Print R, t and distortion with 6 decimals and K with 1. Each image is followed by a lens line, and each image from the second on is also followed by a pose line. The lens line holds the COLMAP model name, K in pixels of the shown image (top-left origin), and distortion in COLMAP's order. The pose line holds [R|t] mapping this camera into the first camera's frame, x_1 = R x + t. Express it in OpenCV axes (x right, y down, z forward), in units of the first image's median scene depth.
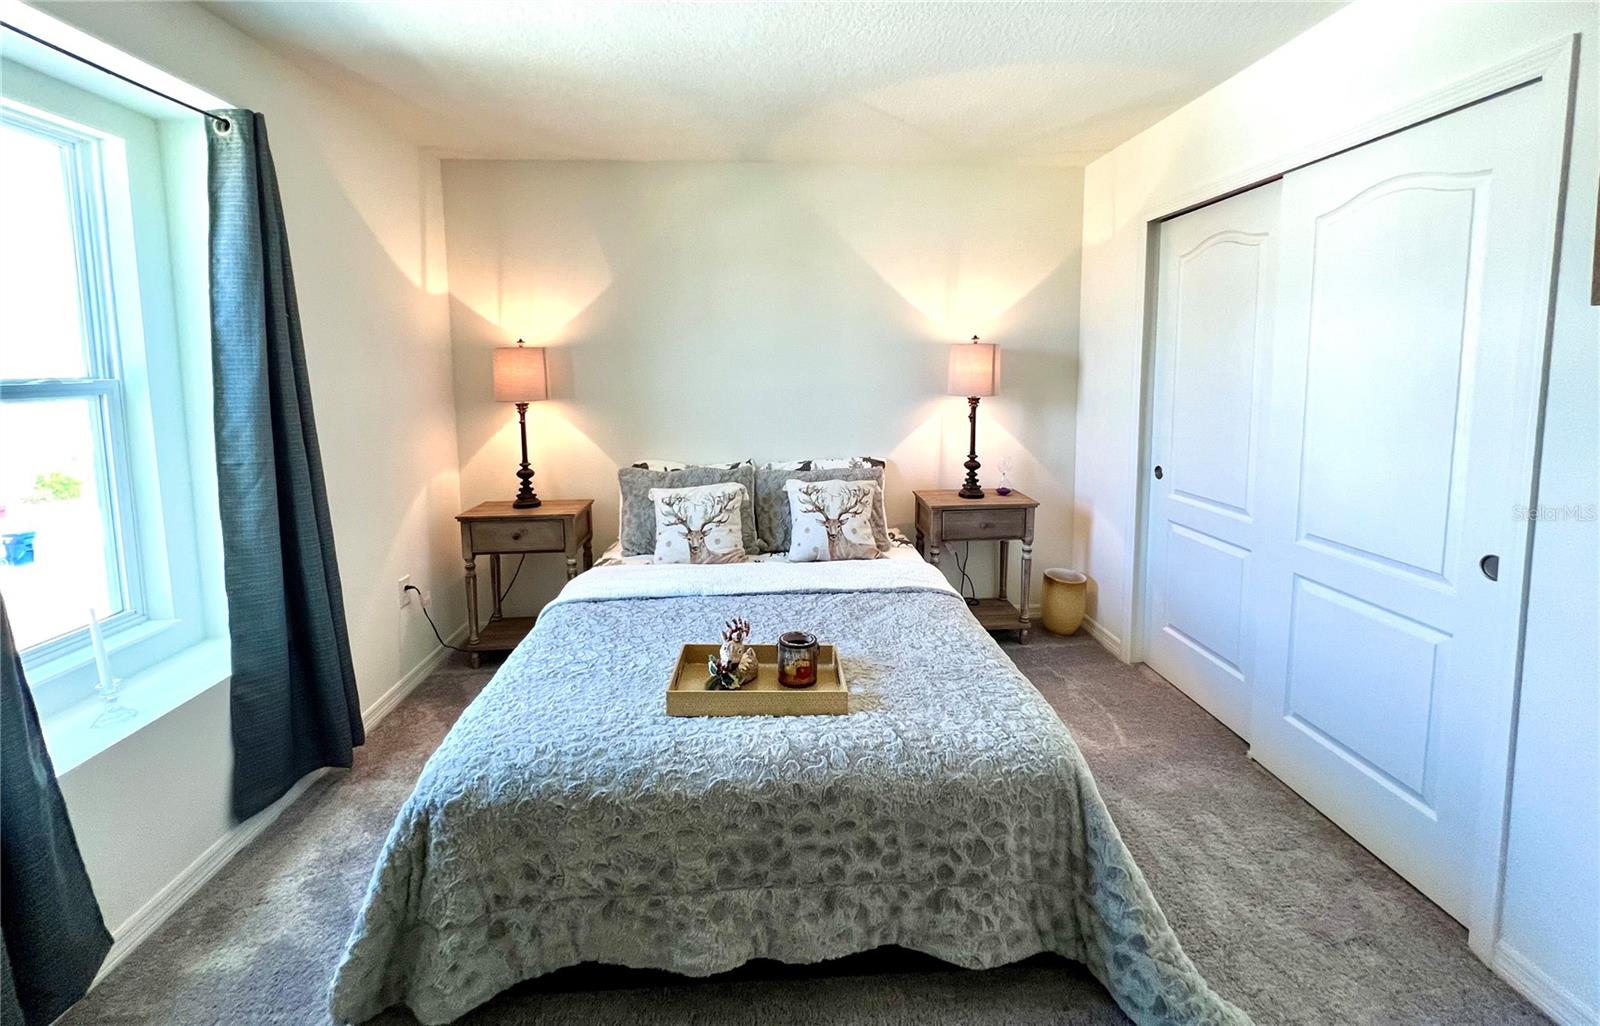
lens RADIAL K [[625.9, 0, 802.0], [0, 625.9, 419.9], [0, 0, 1]] dist [0.000246, -0.000014]
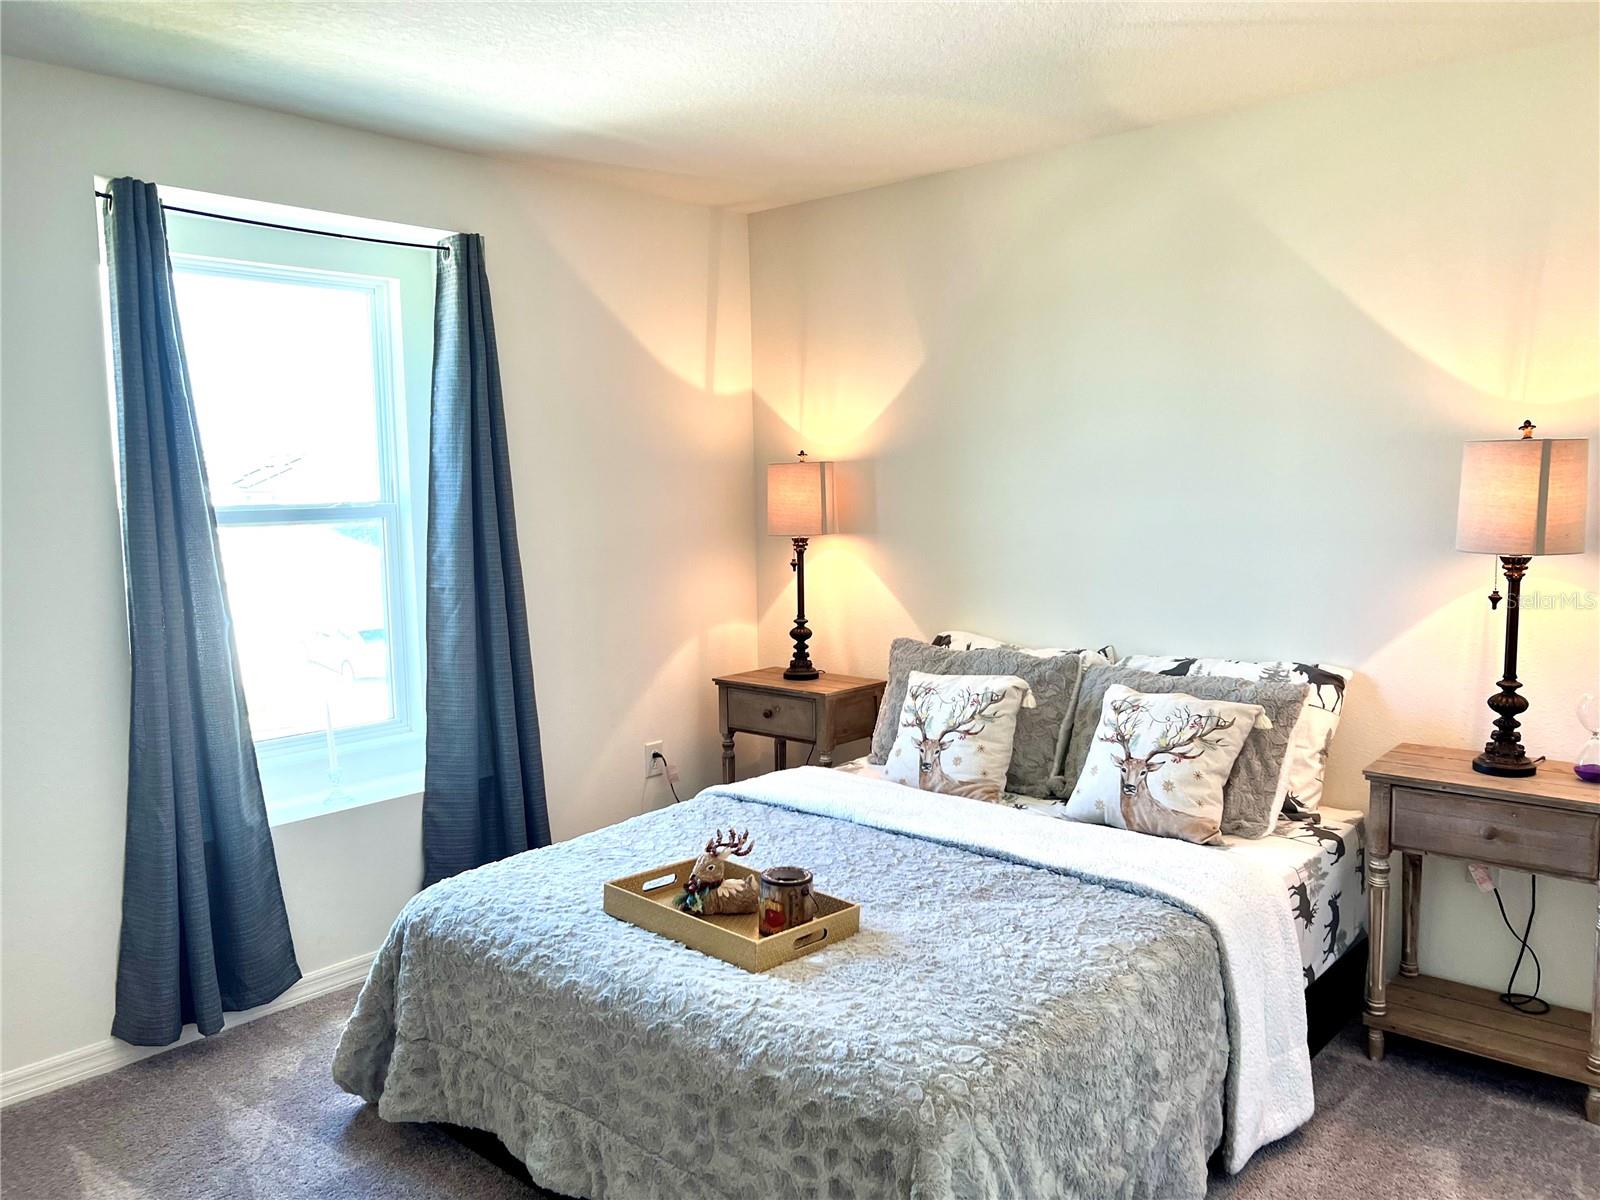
lens RADIAL K [[1140.9, 0, 800.0], [0, 1140.9, 600.0], [0, 0, 1]] dist [0.035926, -0.000224]
pose [[0.724457, 0.070311, -0.685725, 0.538281], [-0.052362, 0.997523, 0.046961, -0.018926], [0.687328, 0.001885, 0.726345, 0.029007]]
